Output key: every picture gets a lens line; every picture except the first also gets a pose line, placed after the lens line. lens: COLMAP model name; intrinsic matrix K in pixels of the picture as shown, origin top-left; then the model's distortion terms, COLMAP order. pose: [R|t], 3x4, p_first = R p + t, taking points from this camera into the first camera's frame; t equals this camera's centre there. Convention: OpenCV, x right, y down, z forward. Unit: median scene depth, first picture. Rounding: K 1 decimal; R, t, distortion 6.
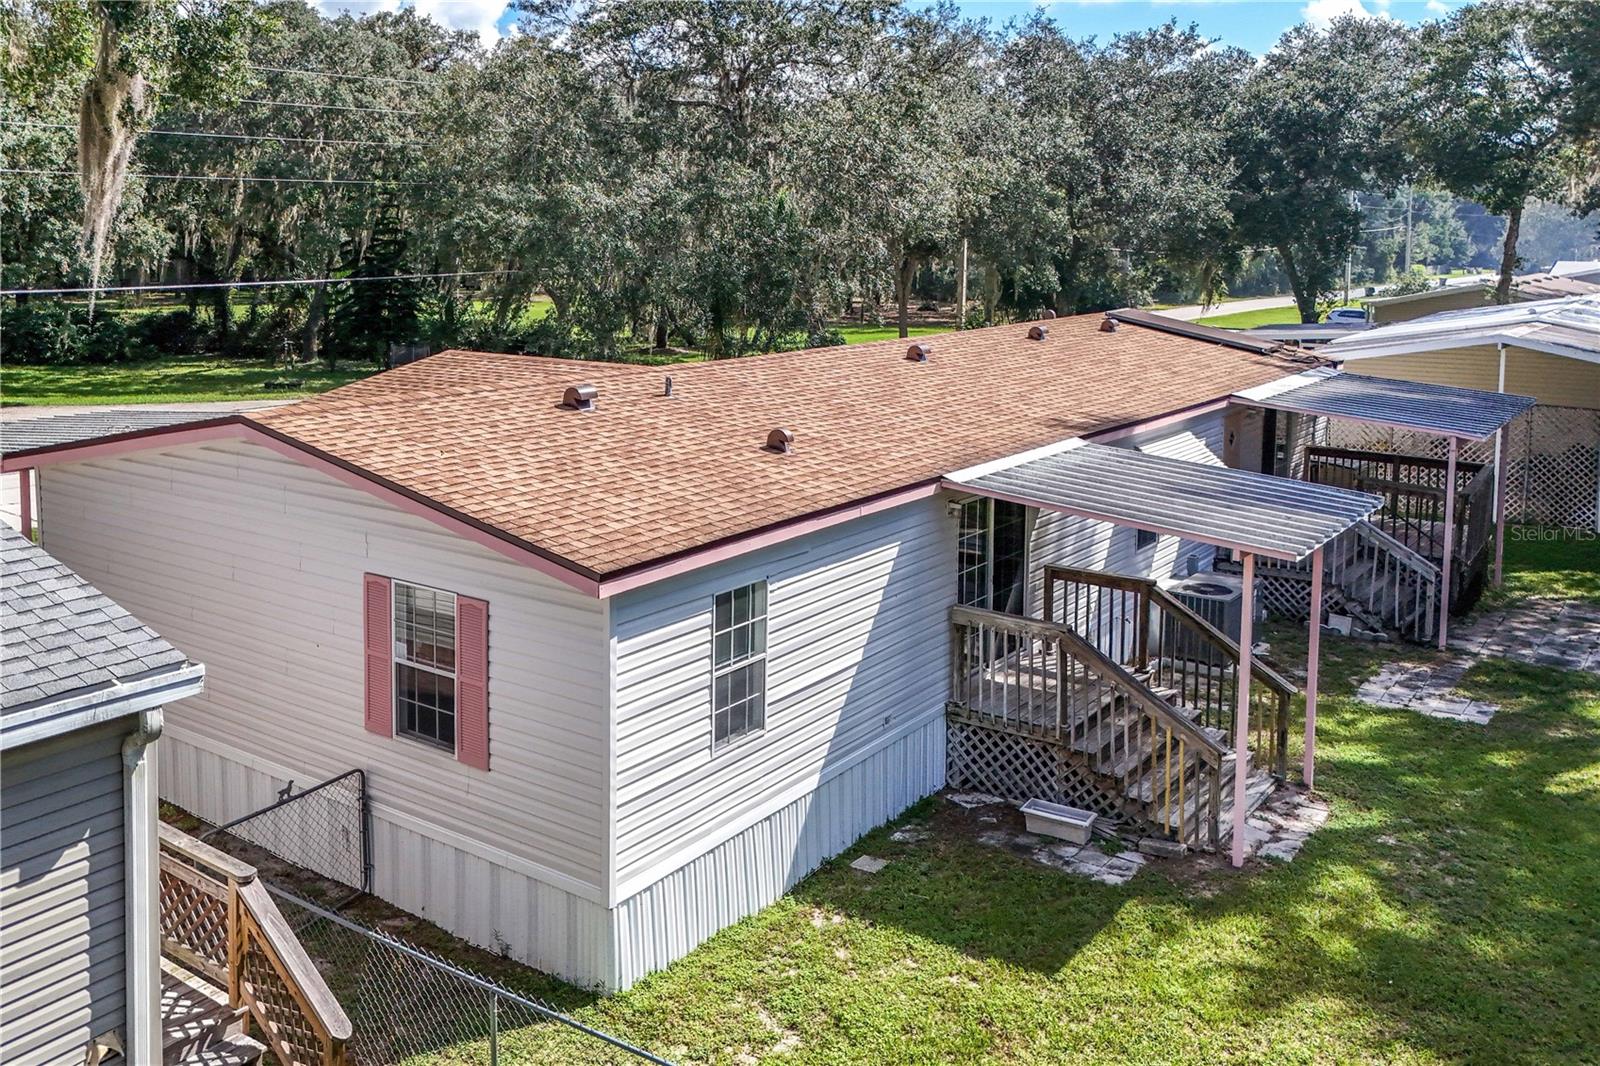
lens RADIAL K [[1366.3, 0, 731.9], [0, 1366.3, 479.5], [0, 0, 1]] dist [0.041676, -0.005798]
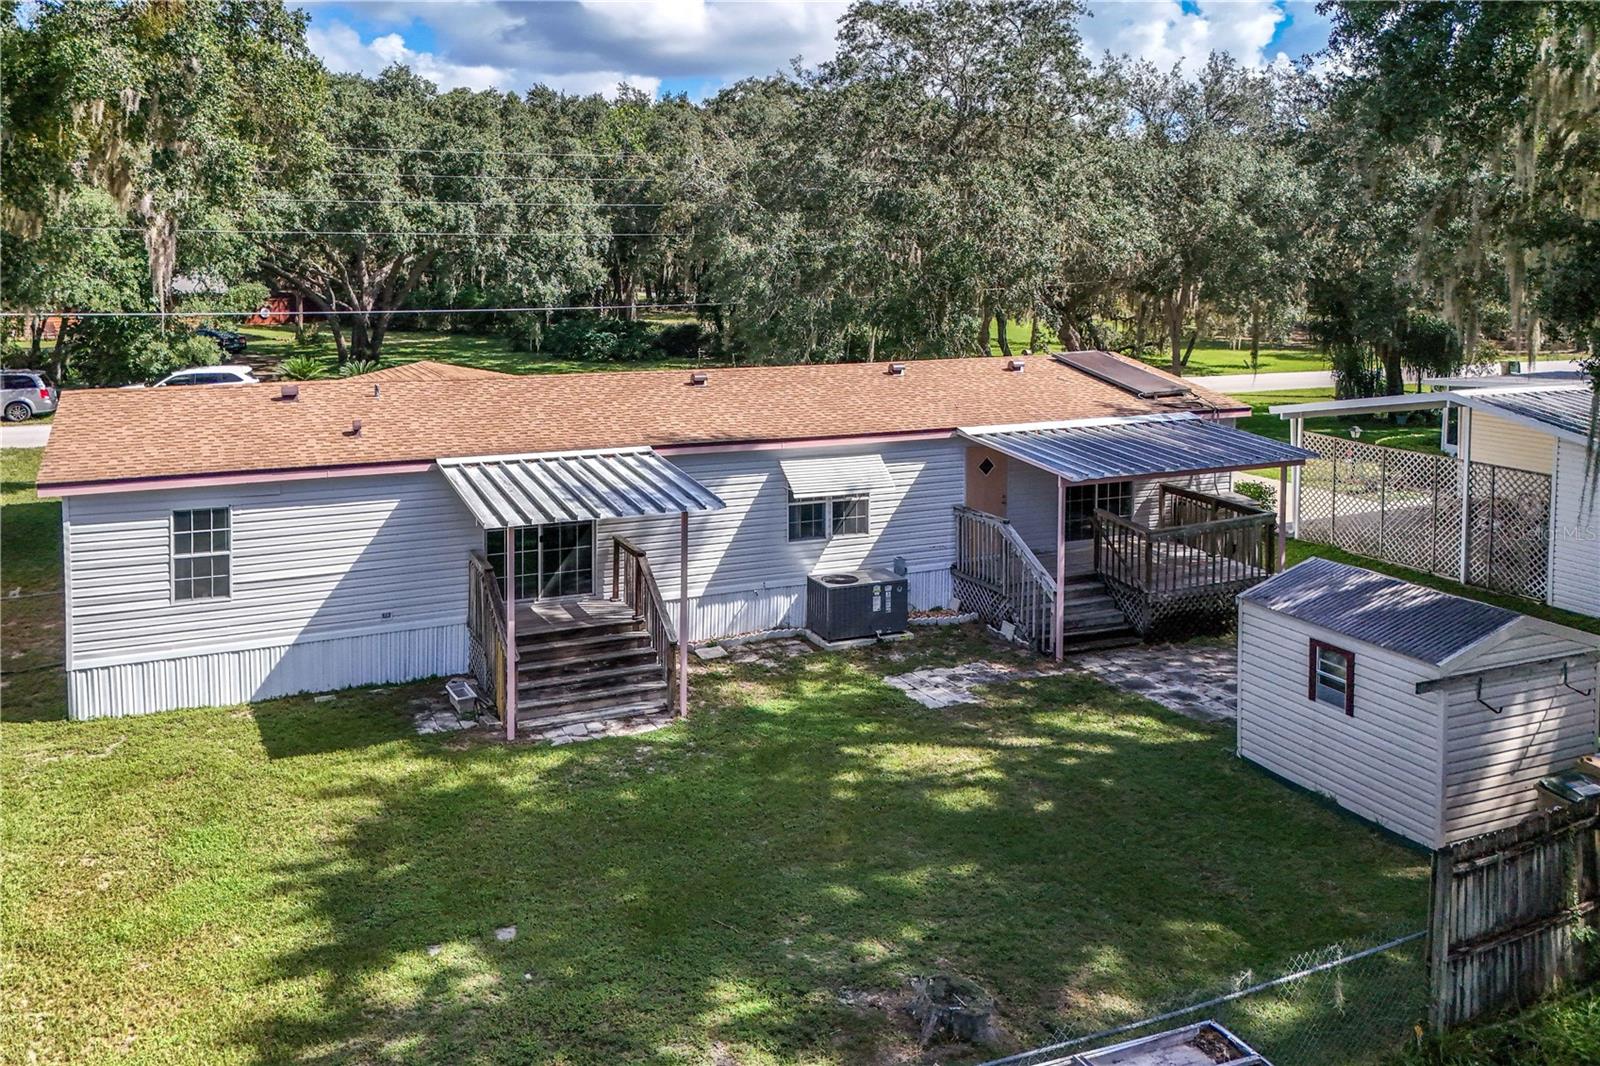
lens RADIAL K [[1255.8, 0, 854.7], [0, 1255.8, 531.4], [0, 0, 1]] dist [0.039089, -0.002335]
pose [[0.886988, 0.105939, -0.449477, 1.362017], [-0.087948, 0.994269, 0.060788, -0.055720], [0.453341, -0.014387, 0.891221, -0.022272]]
